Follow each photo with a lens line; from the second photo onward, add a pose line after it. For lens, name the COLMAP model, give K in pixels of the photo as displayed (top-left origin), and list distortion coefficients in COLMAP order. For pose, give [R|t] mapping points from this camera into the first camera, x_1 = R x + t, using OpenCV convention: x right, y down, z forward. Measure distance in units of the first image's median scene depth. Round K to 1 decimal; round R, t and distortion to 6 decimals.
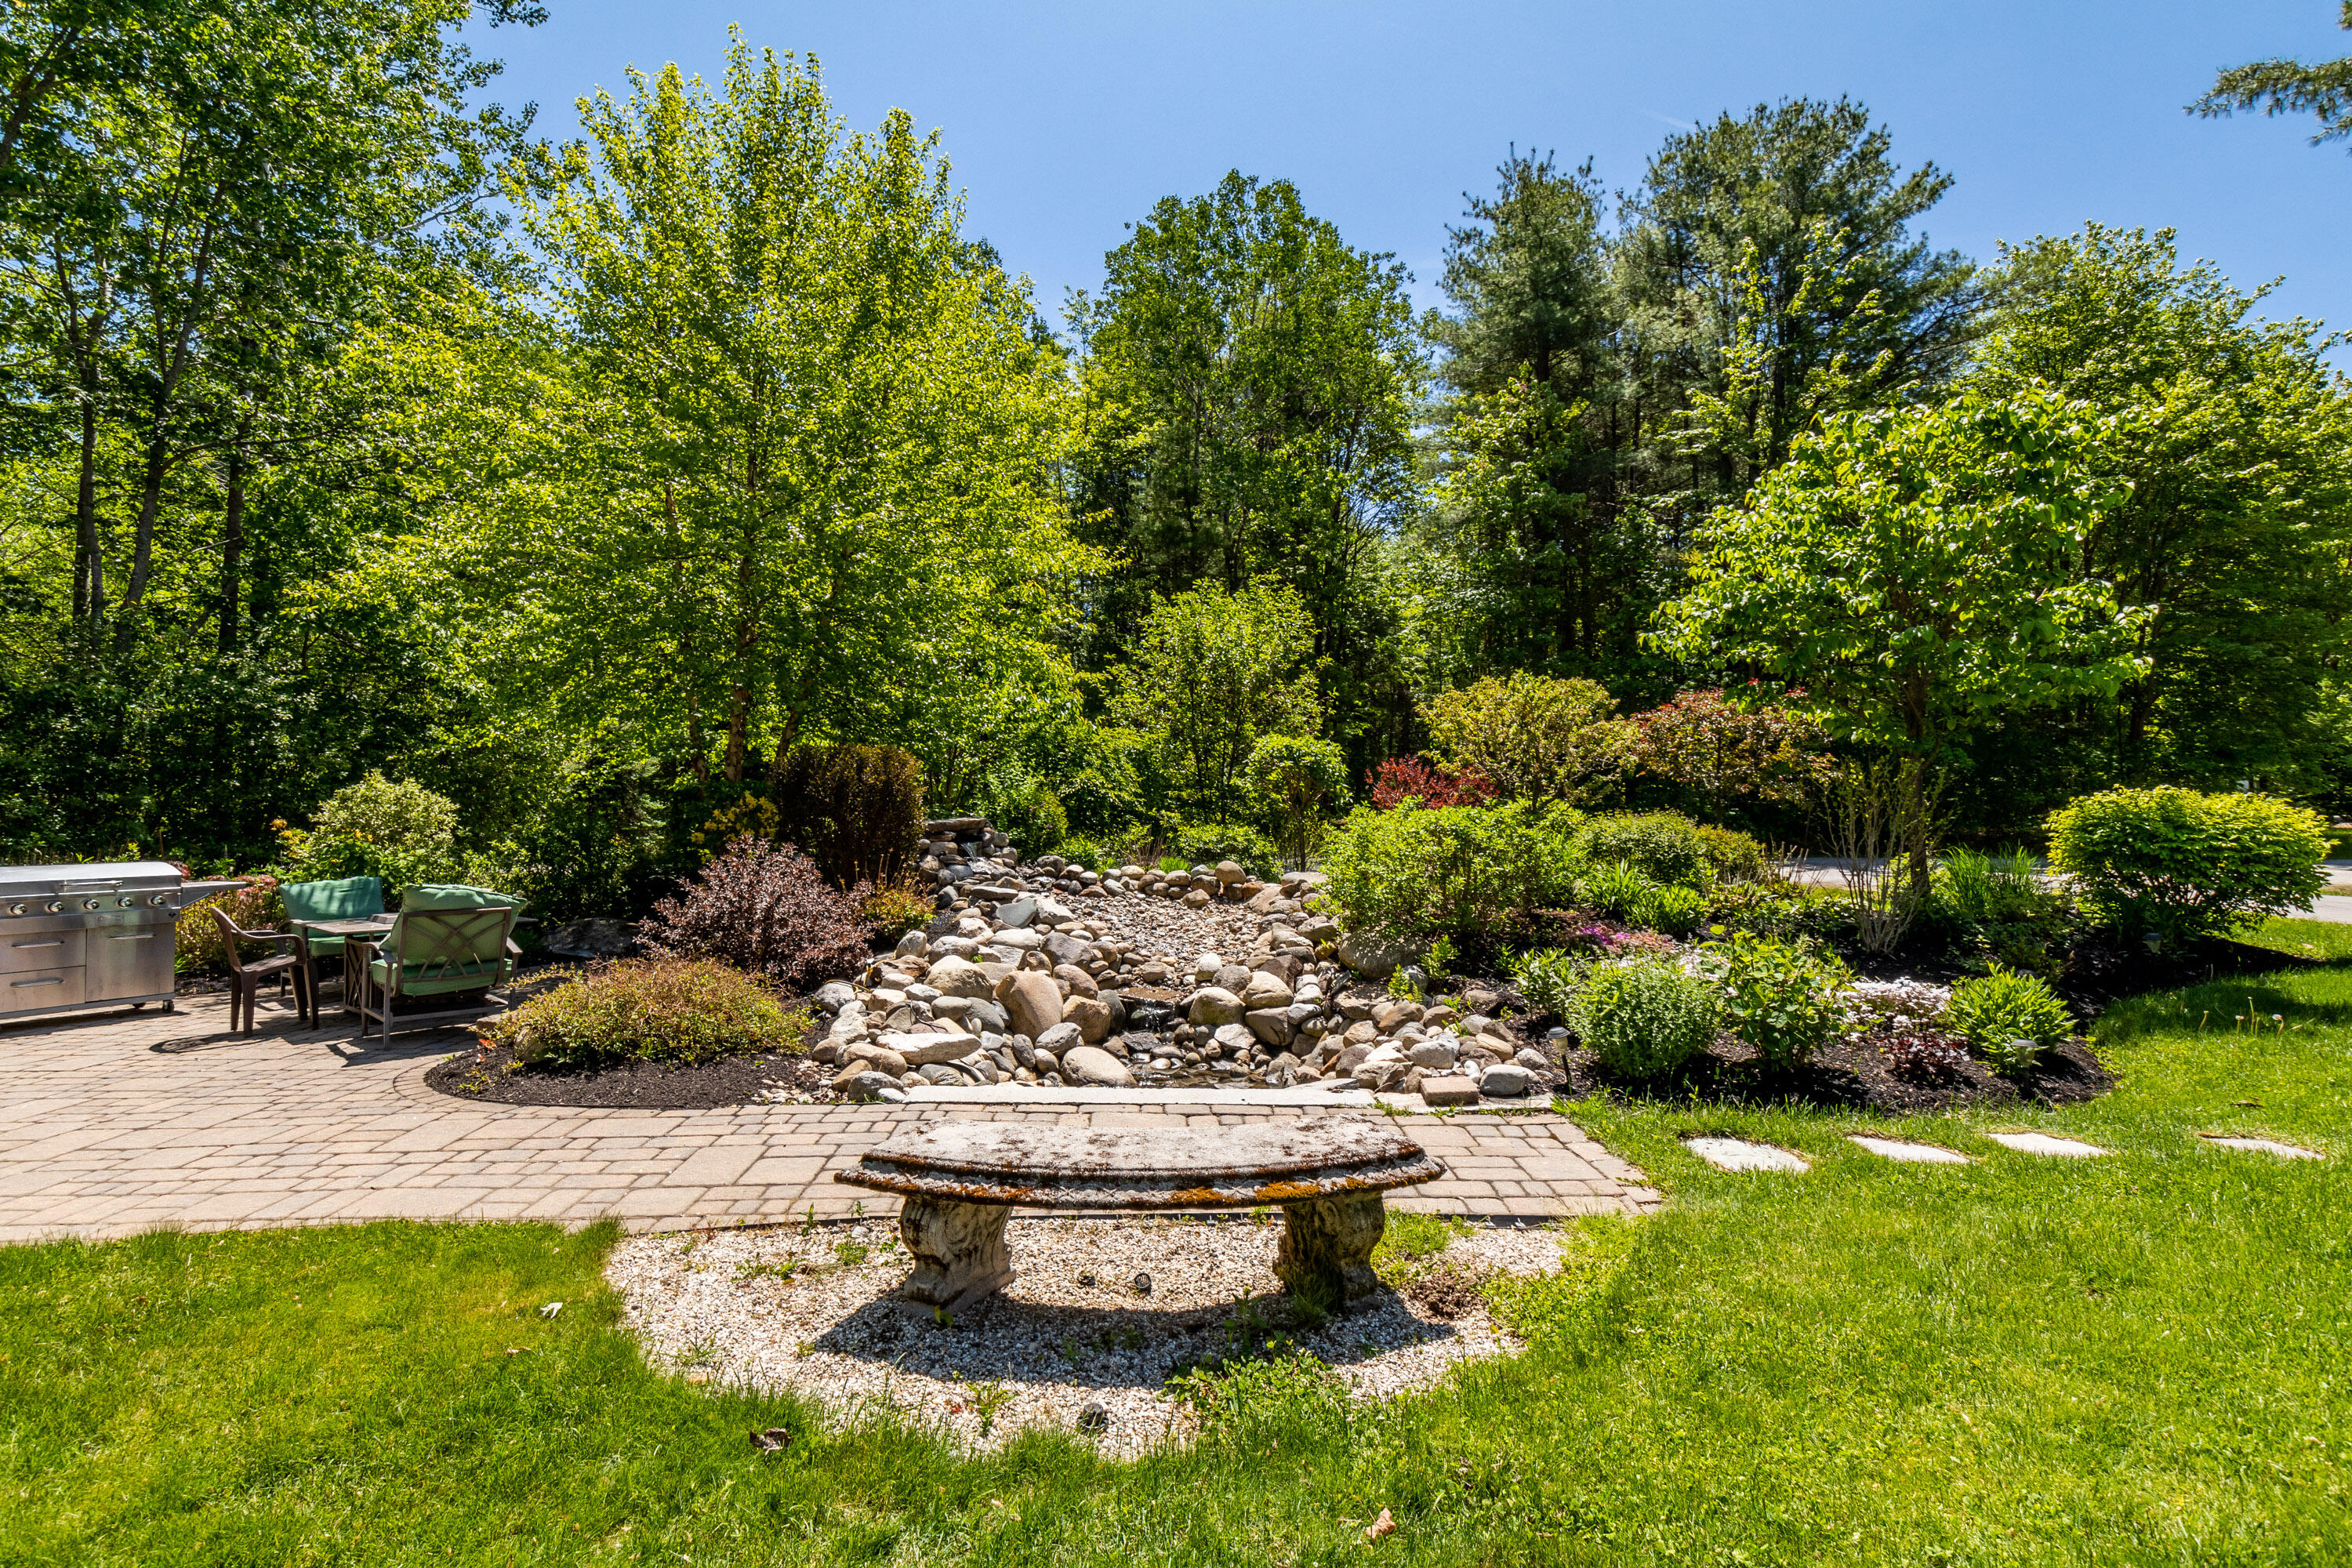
lens RADIAL K [[1125.6, 0, 1176.0], [0, 1125.6, 784.0], [0, 0, 1]] dist [-0.001906, 0.000405]
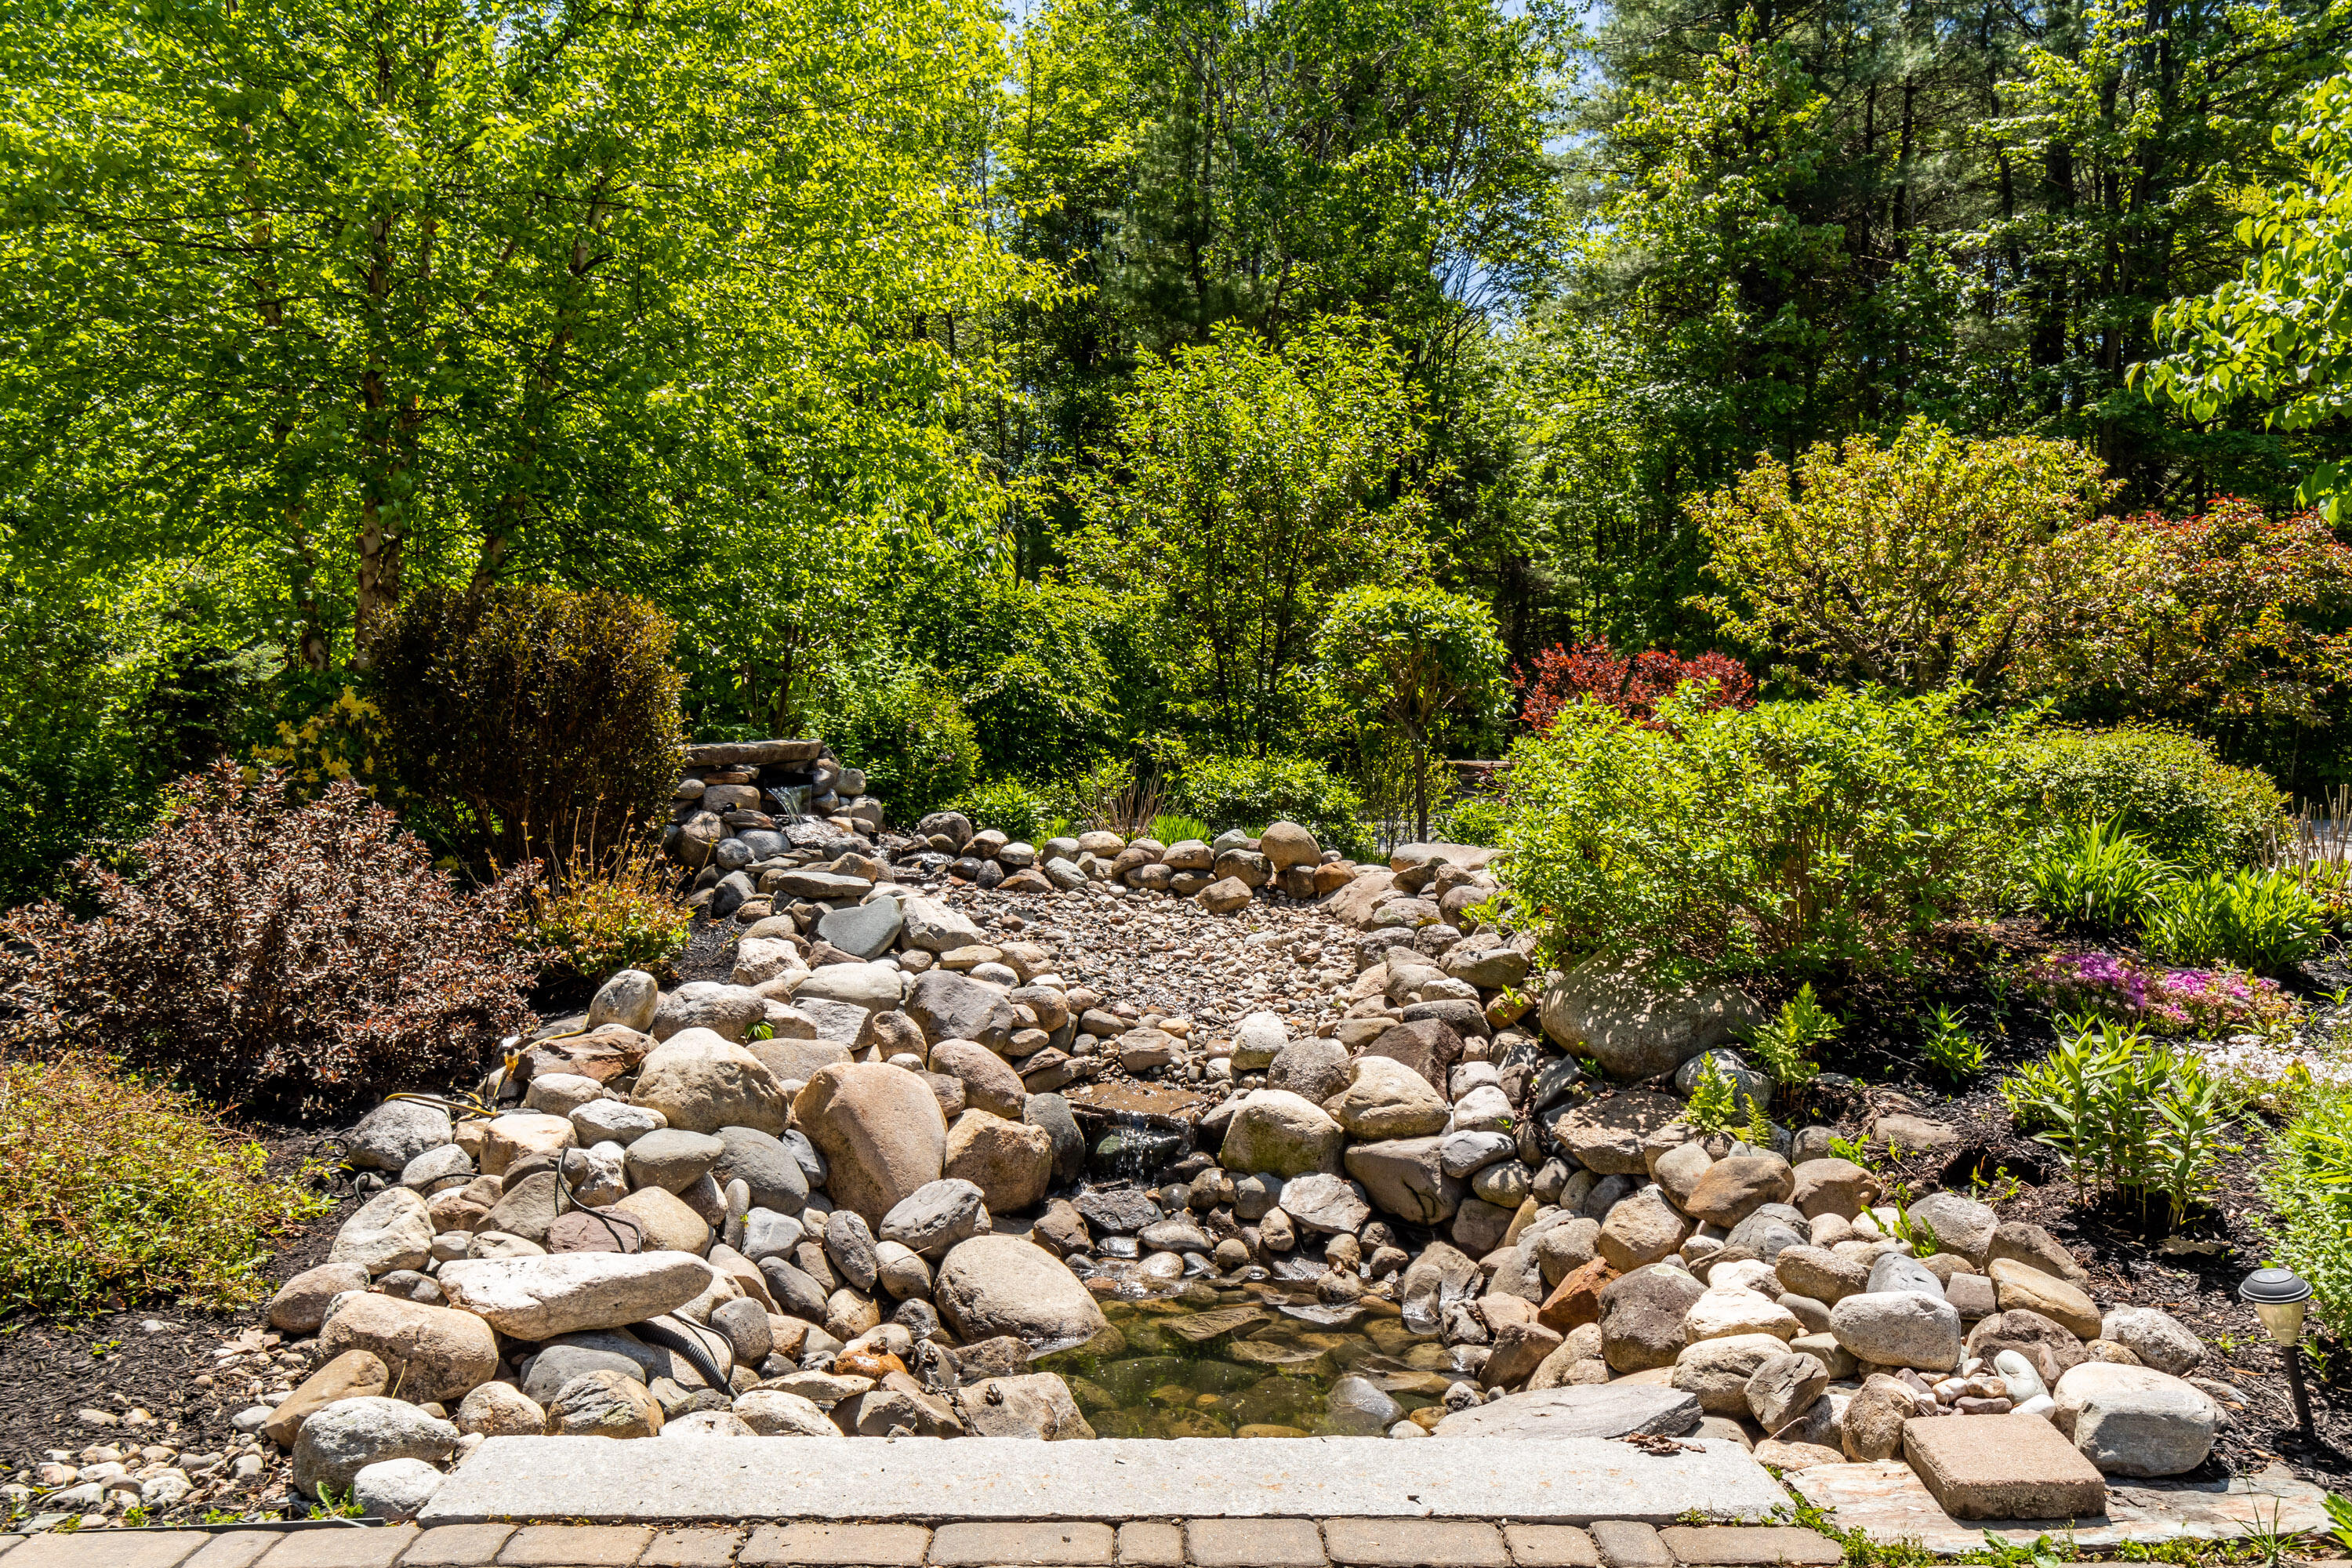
lens RADIAL K [[1622.1, 0, 1176.0], [0, 1622.1, 784.0], [0, 0, 1]] dist [-0.003722, -0.000734]
pose [[0.999988, -0.000612, 0.004764, -0.009357], [0.000417, 0.999168, 0.040781, 0.024710], [-0.004785, -0.040779, 0.999157, 0.308993]]
